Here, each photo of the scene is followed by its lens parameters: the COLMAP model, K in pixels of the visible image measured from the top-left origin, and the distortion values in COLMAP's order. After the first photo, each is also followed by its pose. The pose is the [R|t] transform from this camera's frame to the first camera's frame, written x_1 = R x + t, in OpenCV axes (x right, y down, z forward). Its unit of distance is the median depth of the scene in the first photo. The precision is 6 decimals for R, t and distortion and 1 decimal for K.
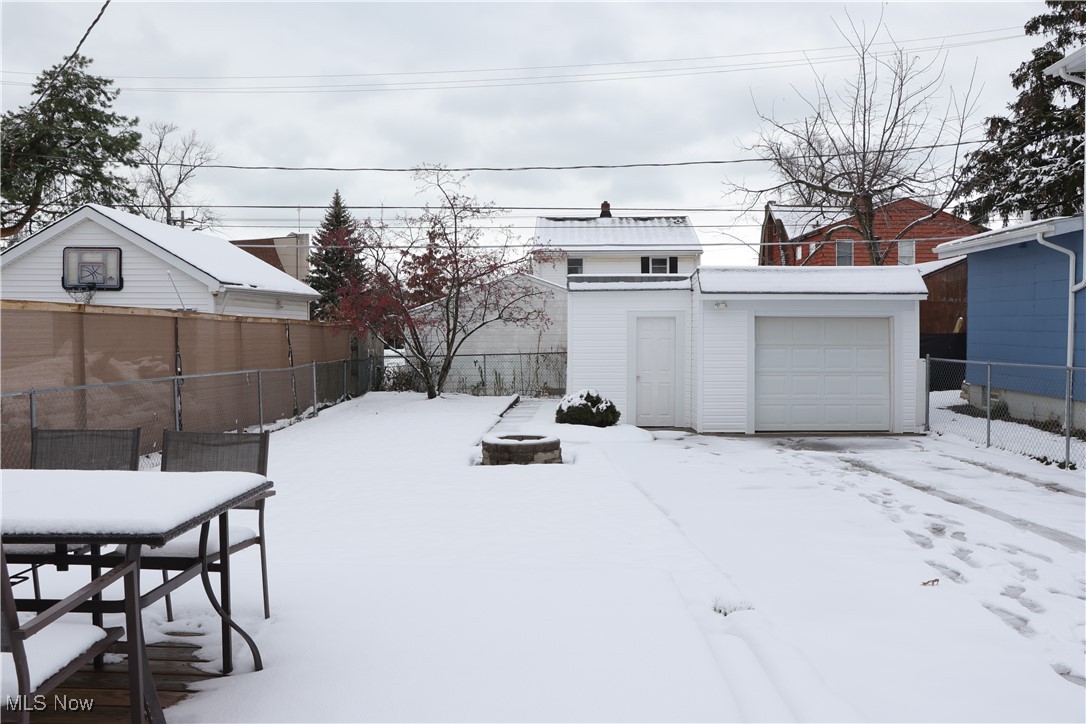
lens RADIAL K [[895.2, 0, 541.3], [0, 895.2, 357.1], [0, 0, 1]] dist [-0.139921, 0.091979]
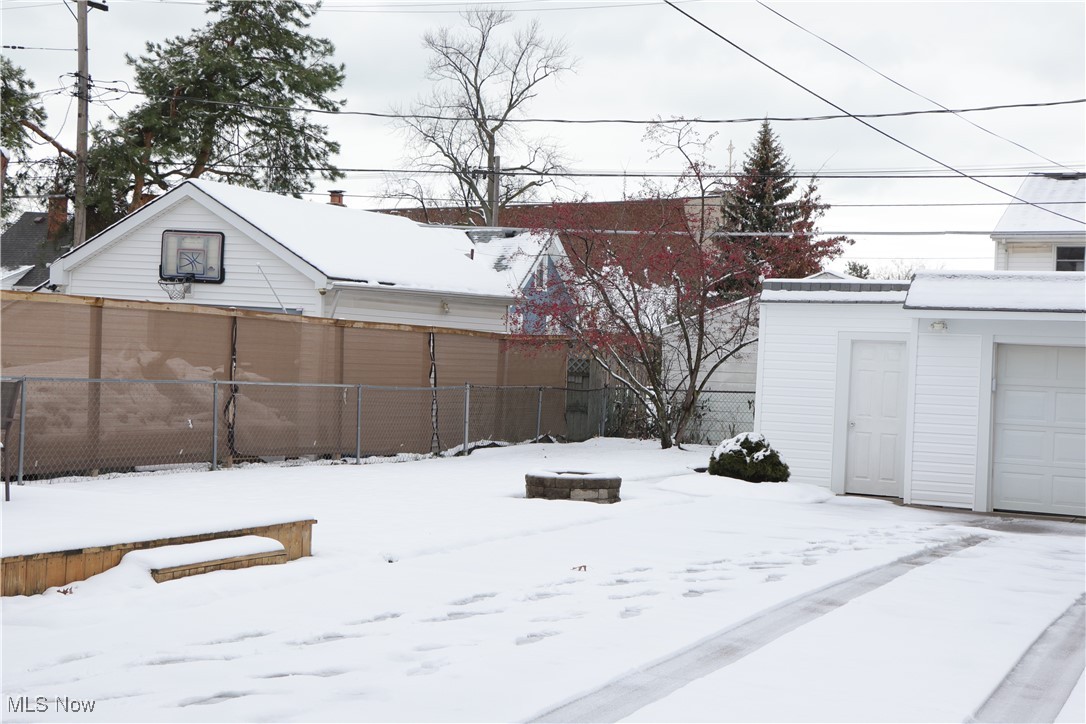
lens RADIAL K [[1661.4, 0, 540.9], [0, 1661.4, 369.3], [0, 0, 1]] dist [0.096546, 0.000000]
pose [[0.917952, 0.043197, -0.394333, 0.272297], [-0.054457, 0.998364, -0.017403, 0.010511], [0.392937, 0.037449, 0.918803, -0.219061]]
